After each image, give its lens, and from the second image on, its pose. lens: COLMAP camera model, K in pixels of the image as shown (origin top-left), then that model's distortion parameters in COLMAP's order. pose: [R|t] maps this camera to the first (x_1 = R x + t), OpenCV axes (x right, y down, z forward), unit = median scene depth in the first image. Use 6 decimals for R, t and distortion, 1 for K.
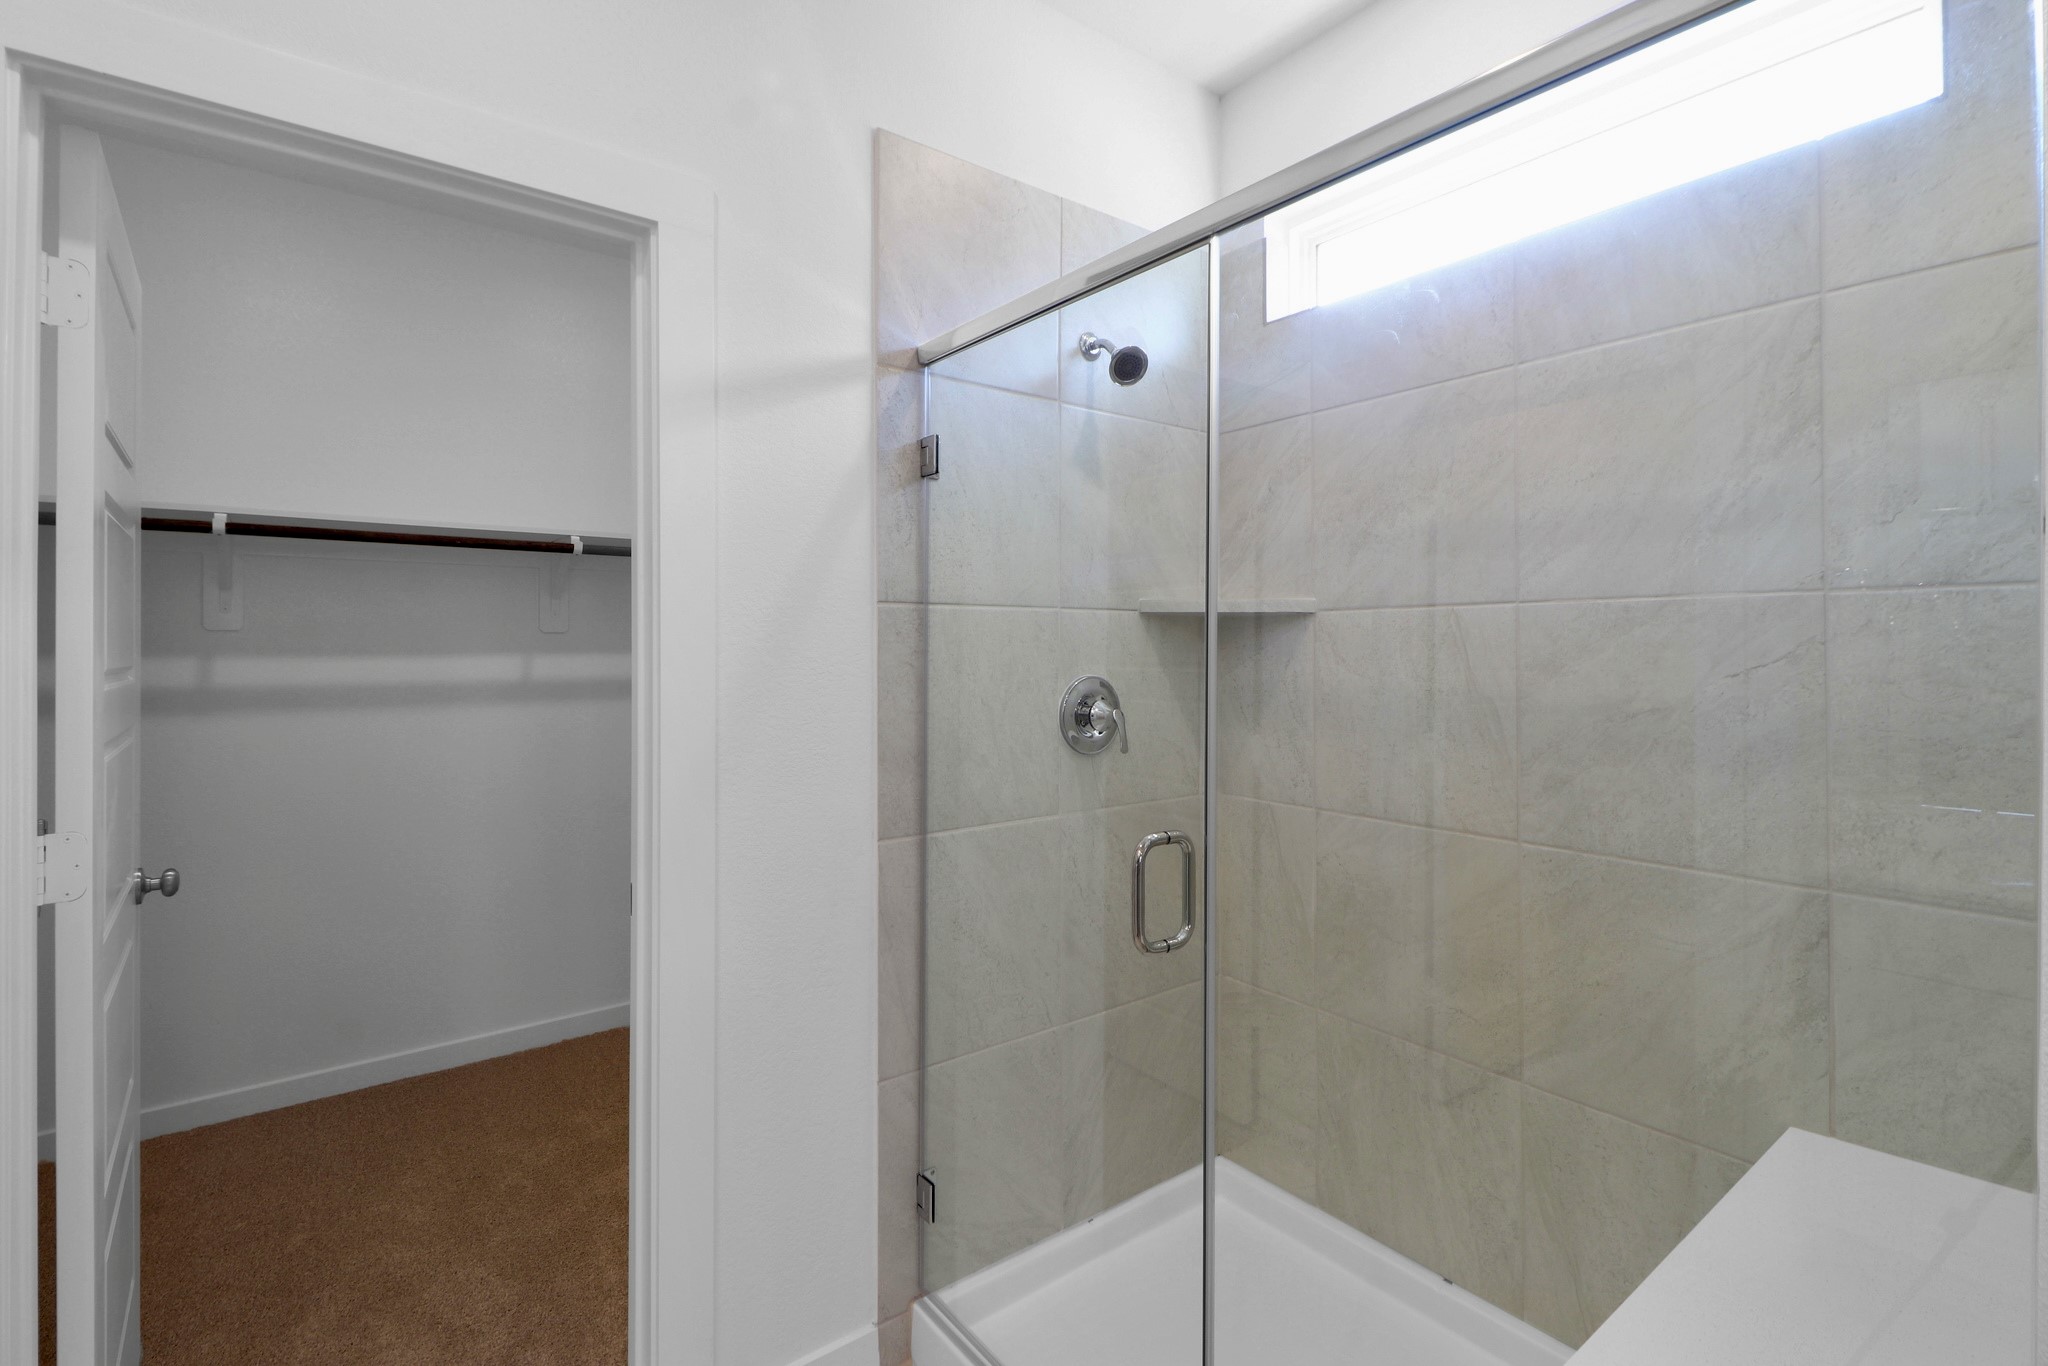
lens RADIAL K [[919.9, 0, 1019.4], [0, 919.9, 635.9], [0, 0, 1]] dist [0.021392, -0.011059]
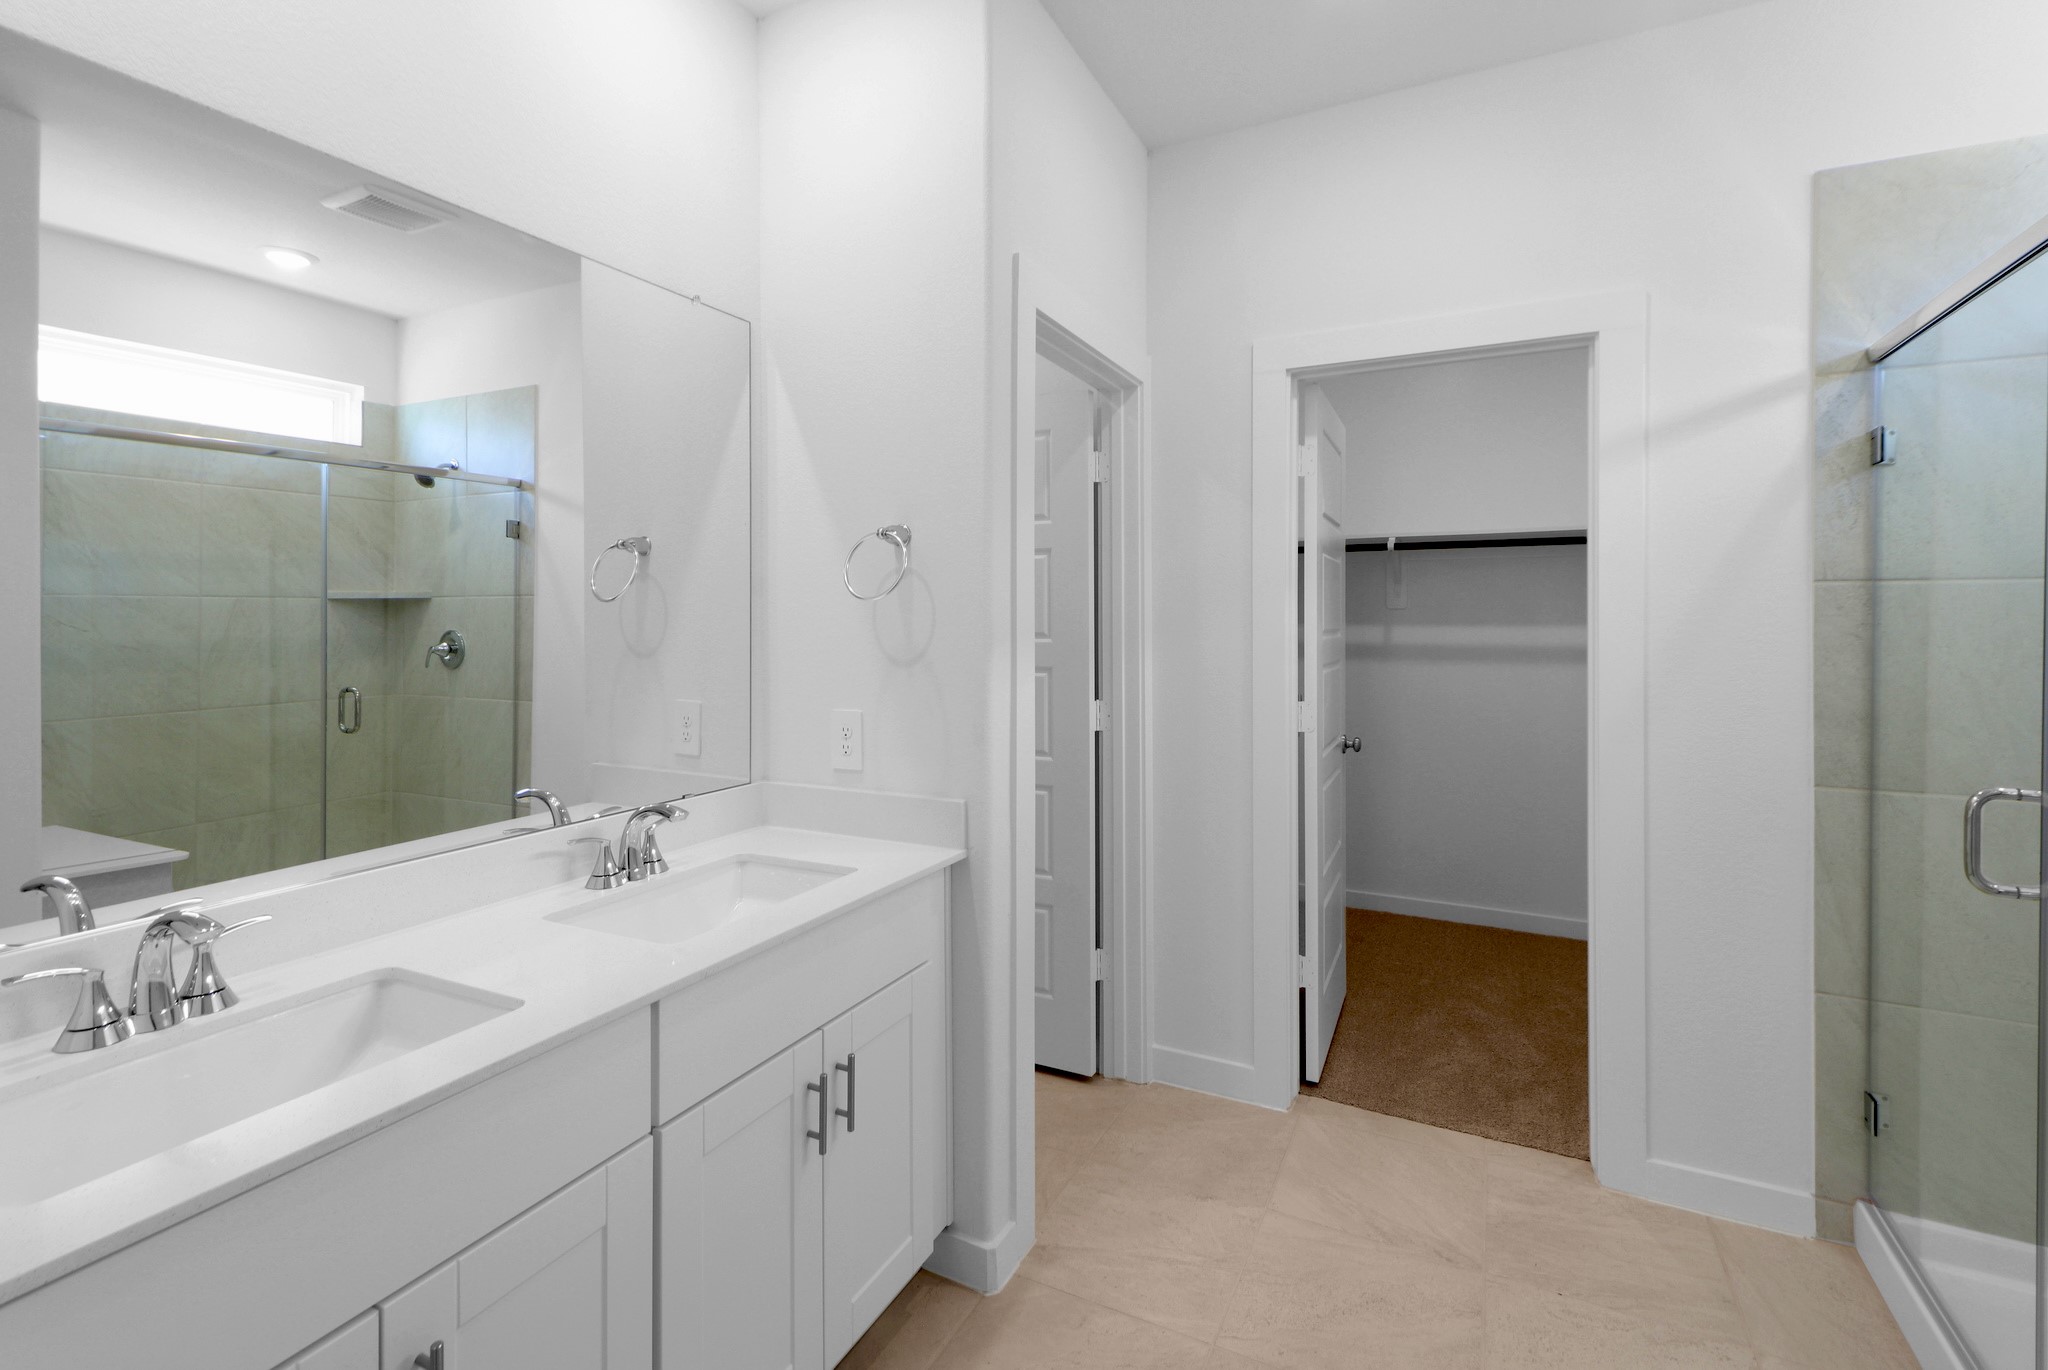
lens RADIAL K [[919.9, 0, 1019.4], [0, 919.9, 637.9], [0, 0, 1]] dist [0.021392, -0.011059]
pose [[0.449103, 0.020454, -0.893246, 0.432072], [0.011604, 0.999520, 0.028722, -0.010166], [0.893405, -0.023264, 0.448650, -0.411998]]
